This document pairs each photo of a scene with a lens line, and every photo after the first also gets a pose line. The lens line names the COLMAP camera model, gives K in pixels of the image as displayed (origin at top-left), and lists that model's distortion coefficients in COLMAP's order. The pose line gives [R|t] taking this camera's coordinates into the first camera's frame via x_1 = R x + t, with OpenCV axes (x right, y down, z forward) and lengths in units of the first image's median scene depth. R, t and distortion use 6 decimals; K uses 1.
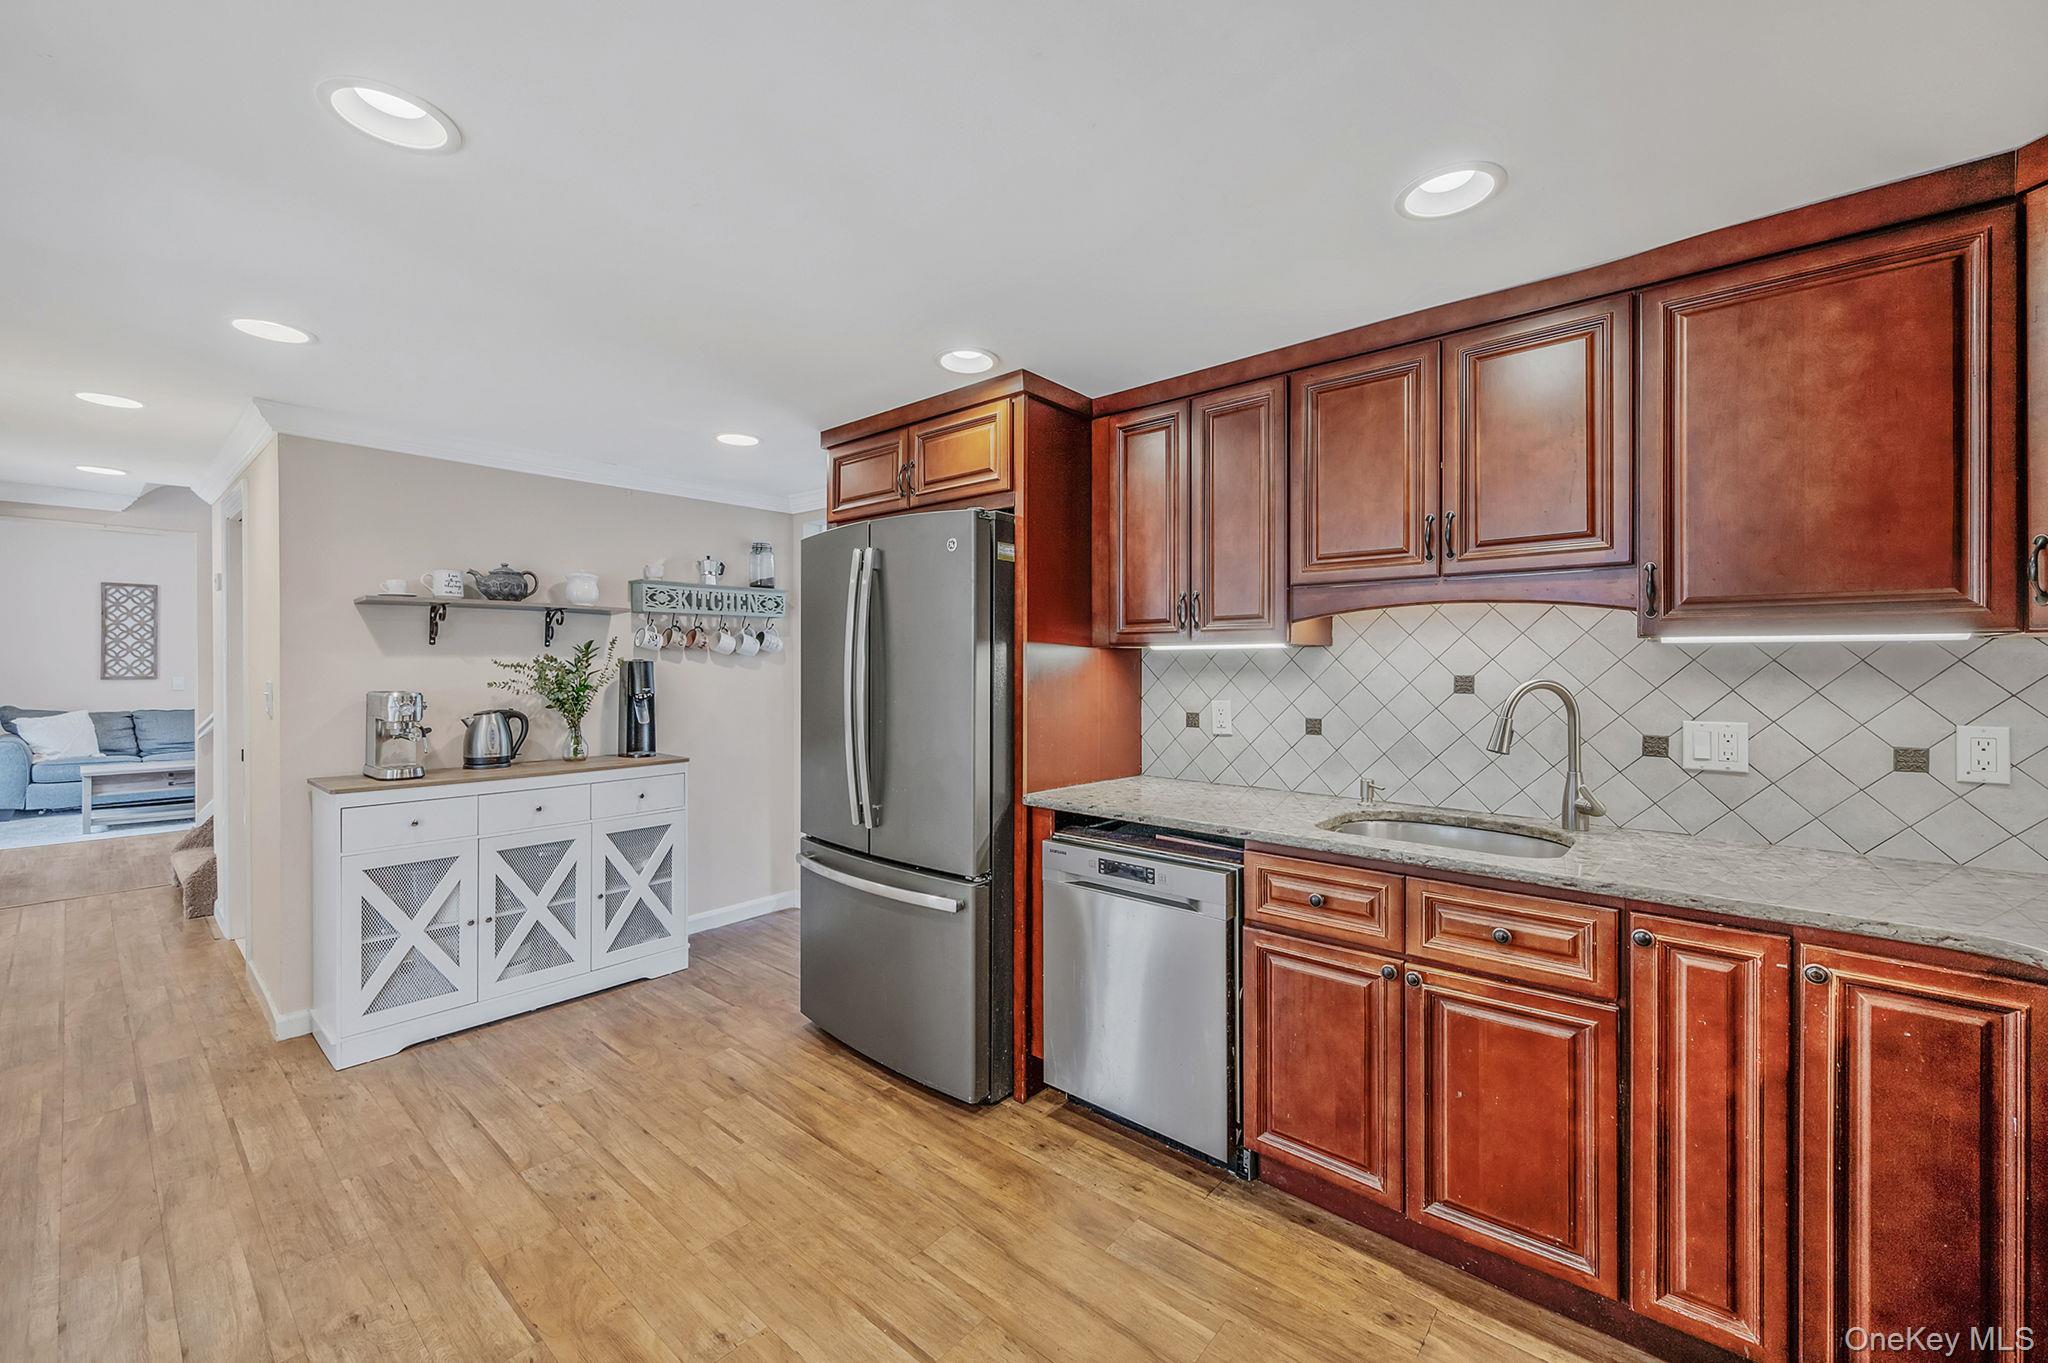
lens RADIAL K [[815.3, 0, 1019.1], [0, 815.3, 662.0], [0, 0, 1]] dist [0.004318, -0.000037]
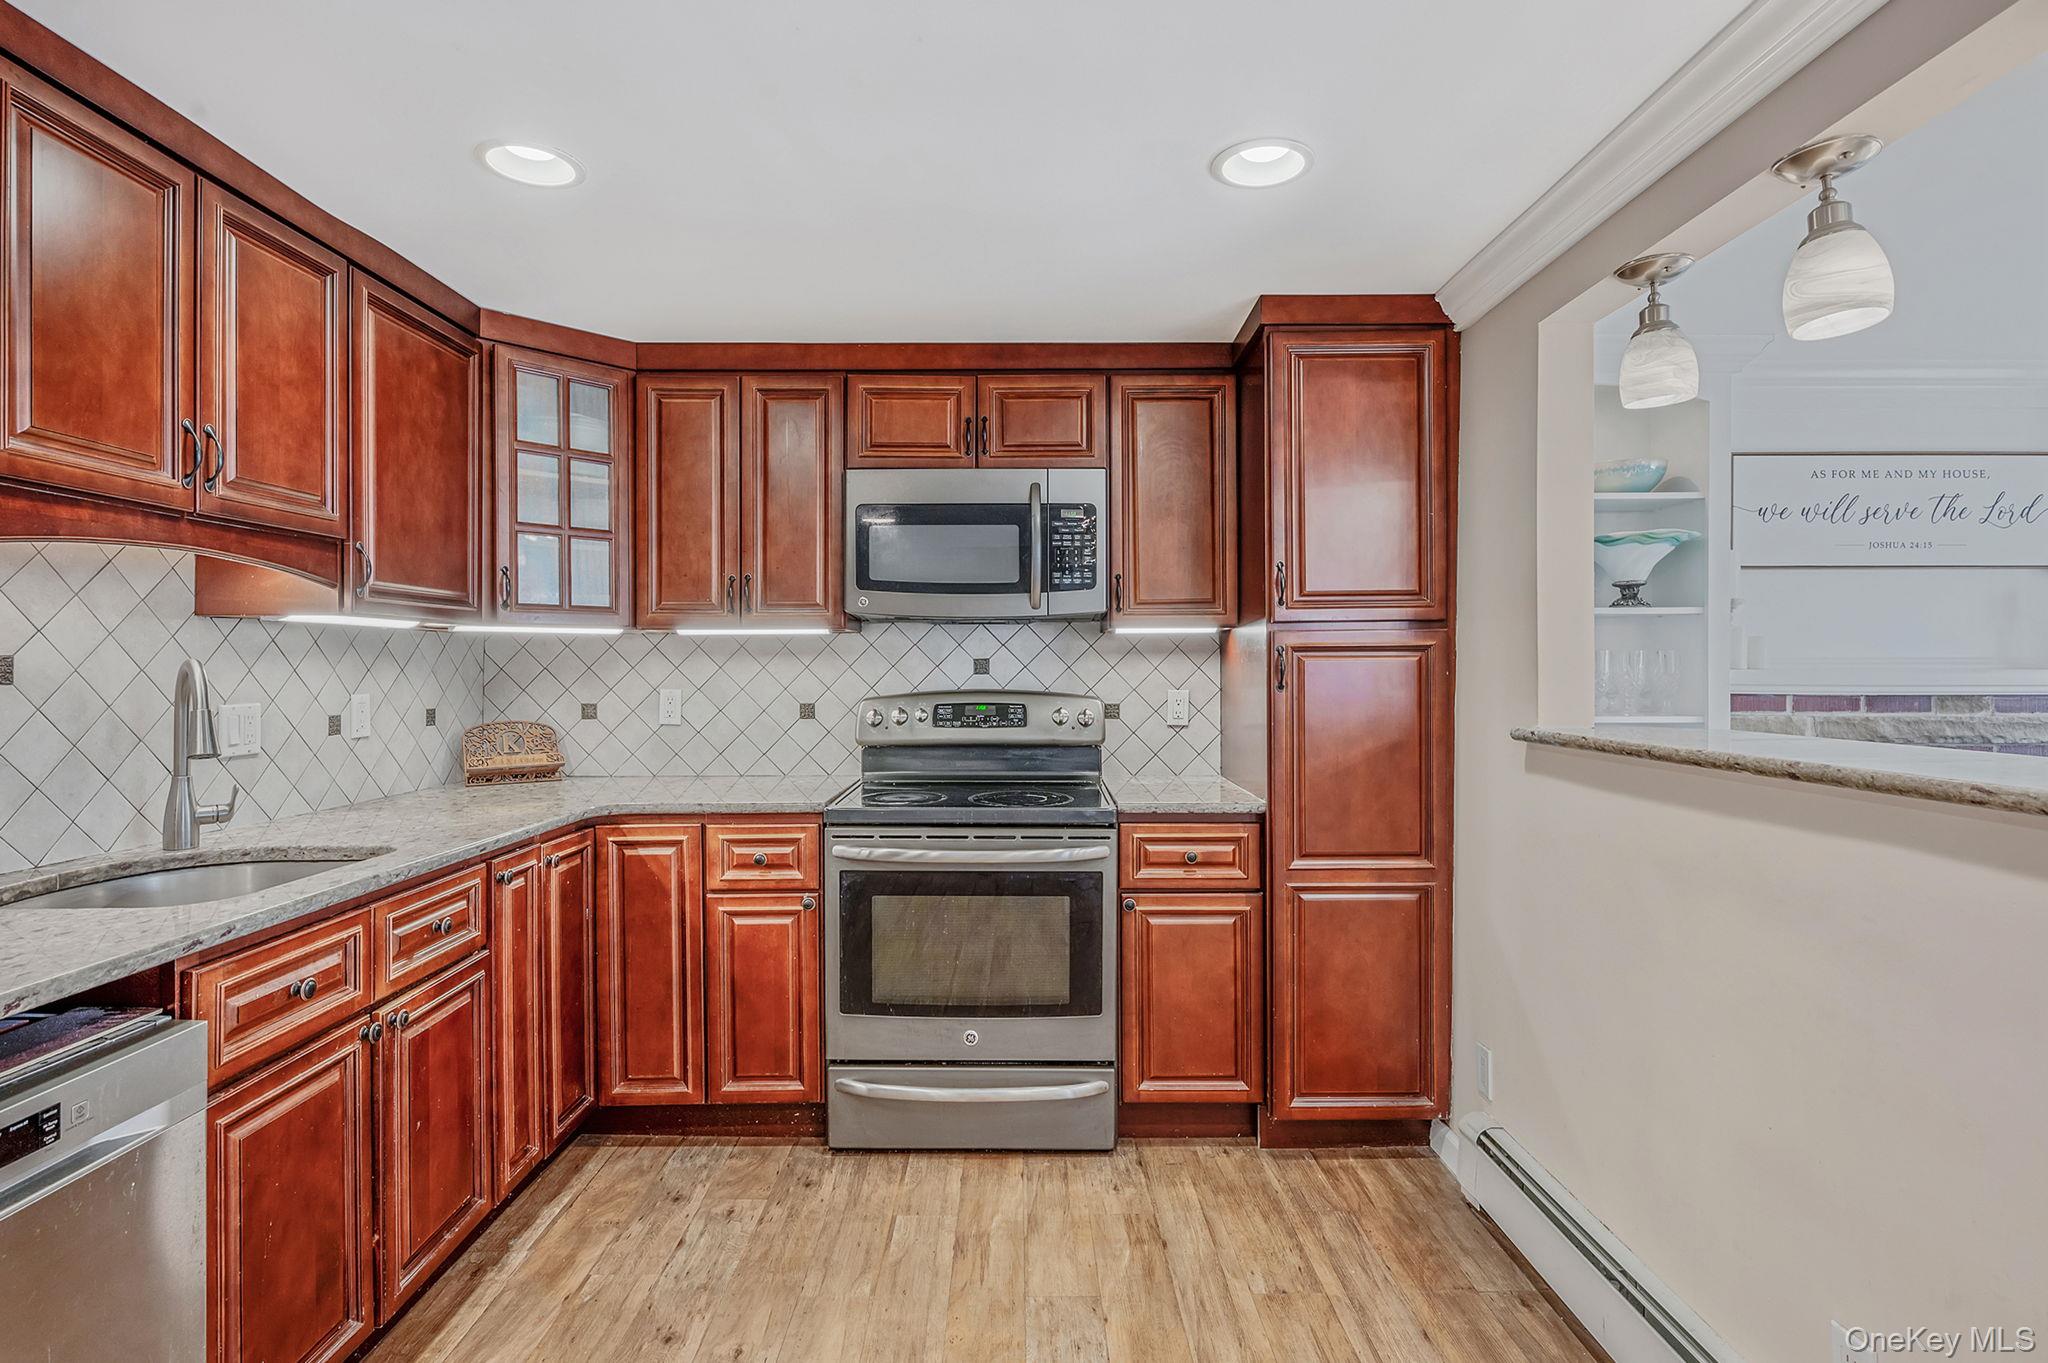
lens RADIAL K [[1011.8, 0, 1025.6], [0, 1011.8, 663.9], [0, 0, 1]] dist [-0.005675, 0.000094]
pose [[-0.665391, -0.000211, 0.746495, -0.443556], [-0.003746, 0.999988, -0.003056, 0.018321], [-0.746485, -0.004830, -0.665384, 0.770341]]
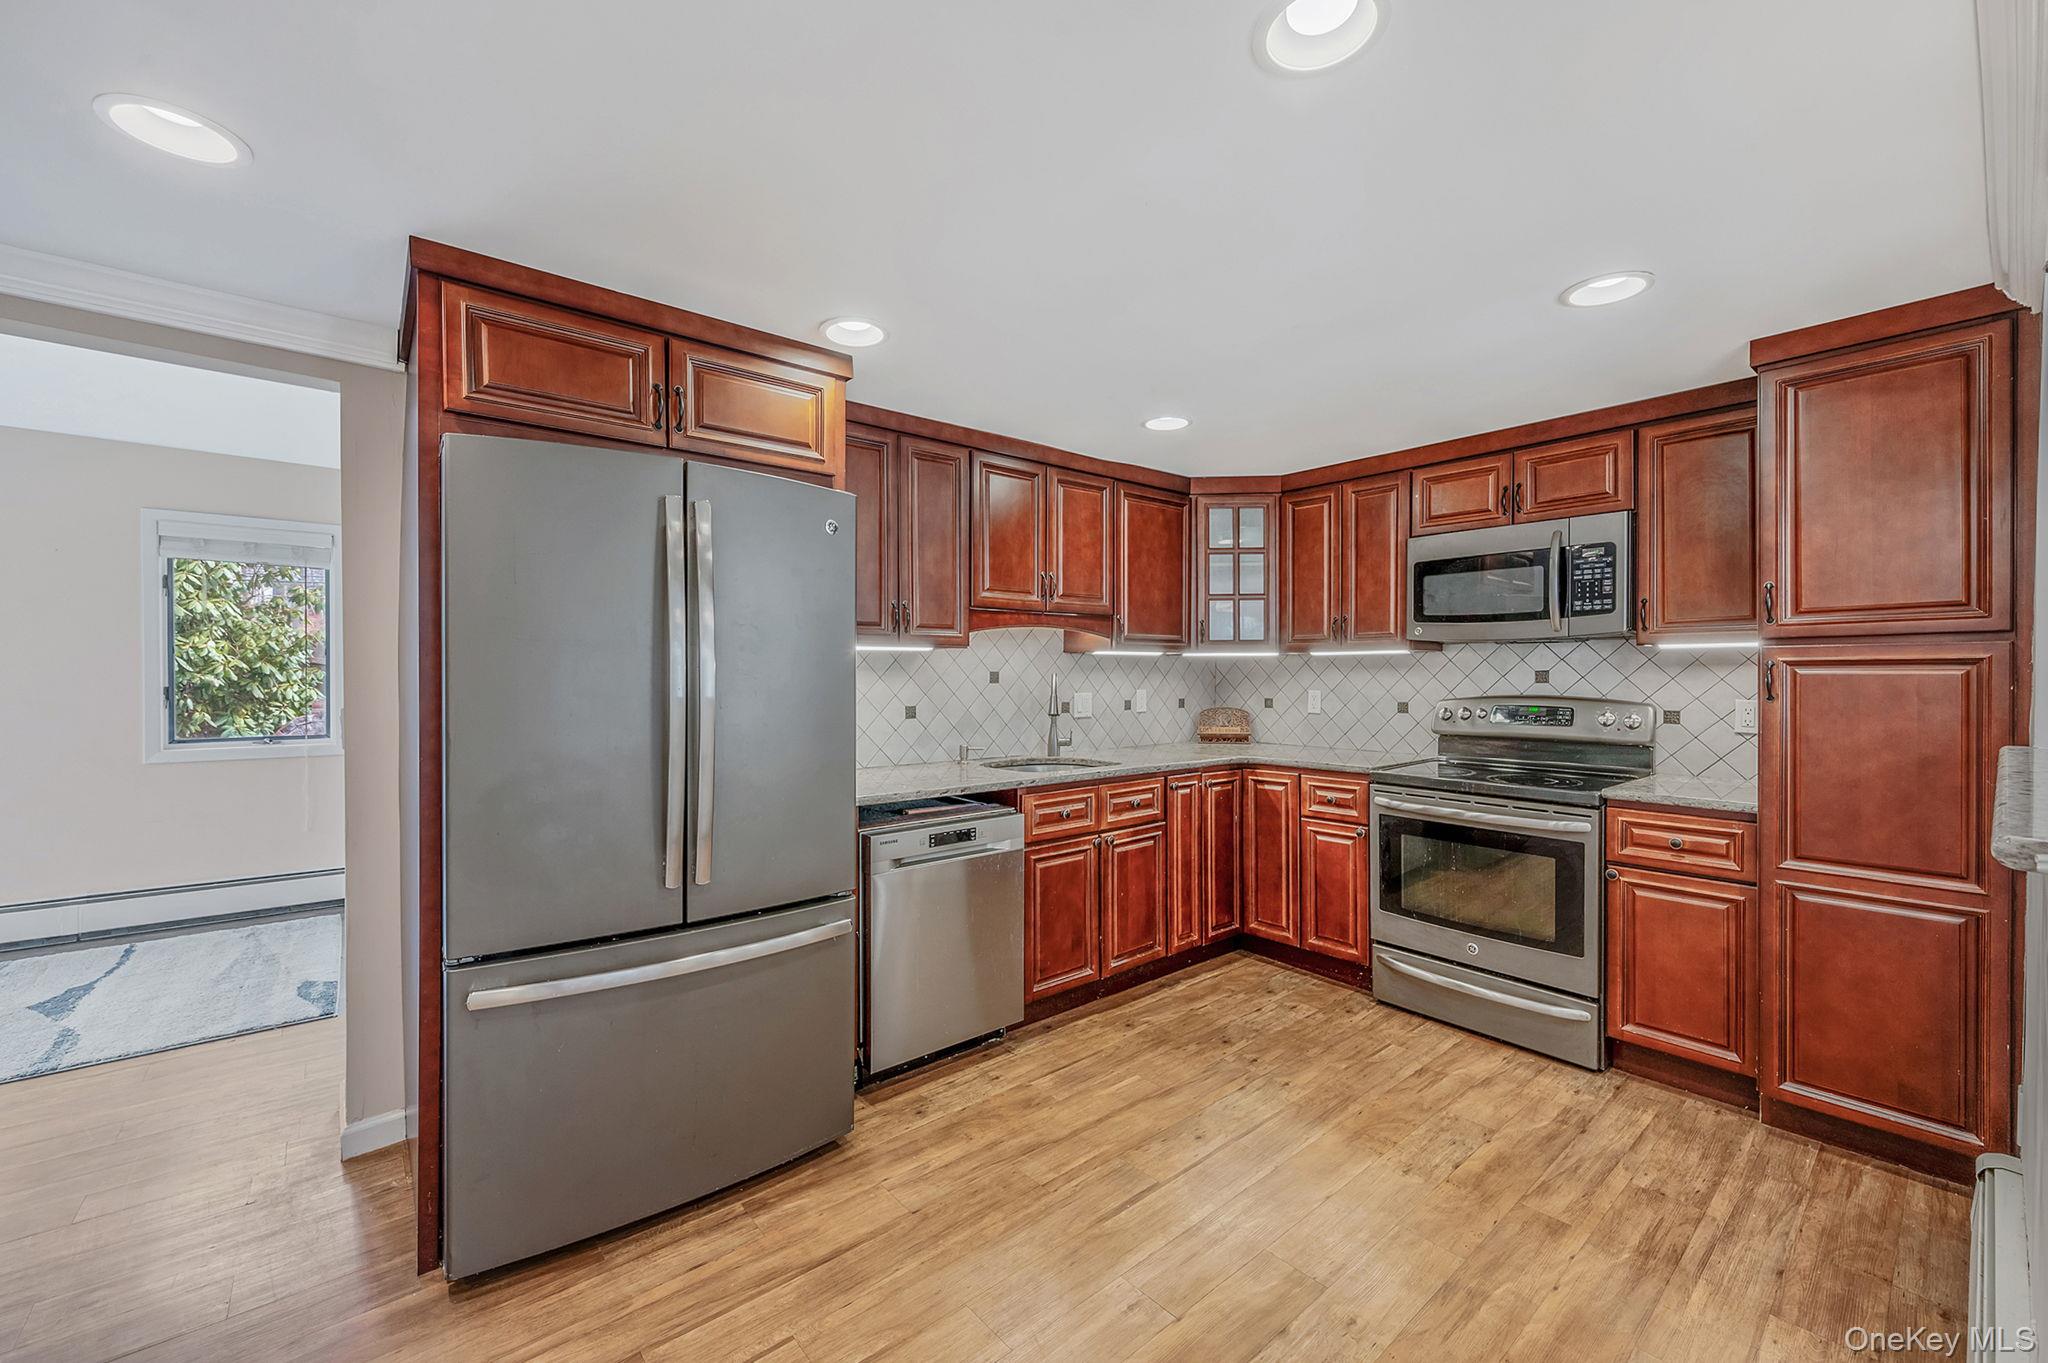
lens RADIAL K [[825.4, 0, 1022.7], [0, 825.4, 674.8], [0, 0, 1]] dist [-0.001257, 0.000288]
pose [[0.155348, -0.006346, 0.987839, -0.840917], [-0.003720, 0.999969, 0.007009, 0.009217], [-0.987853, -0.004764, 0.155320, 0.580925]]
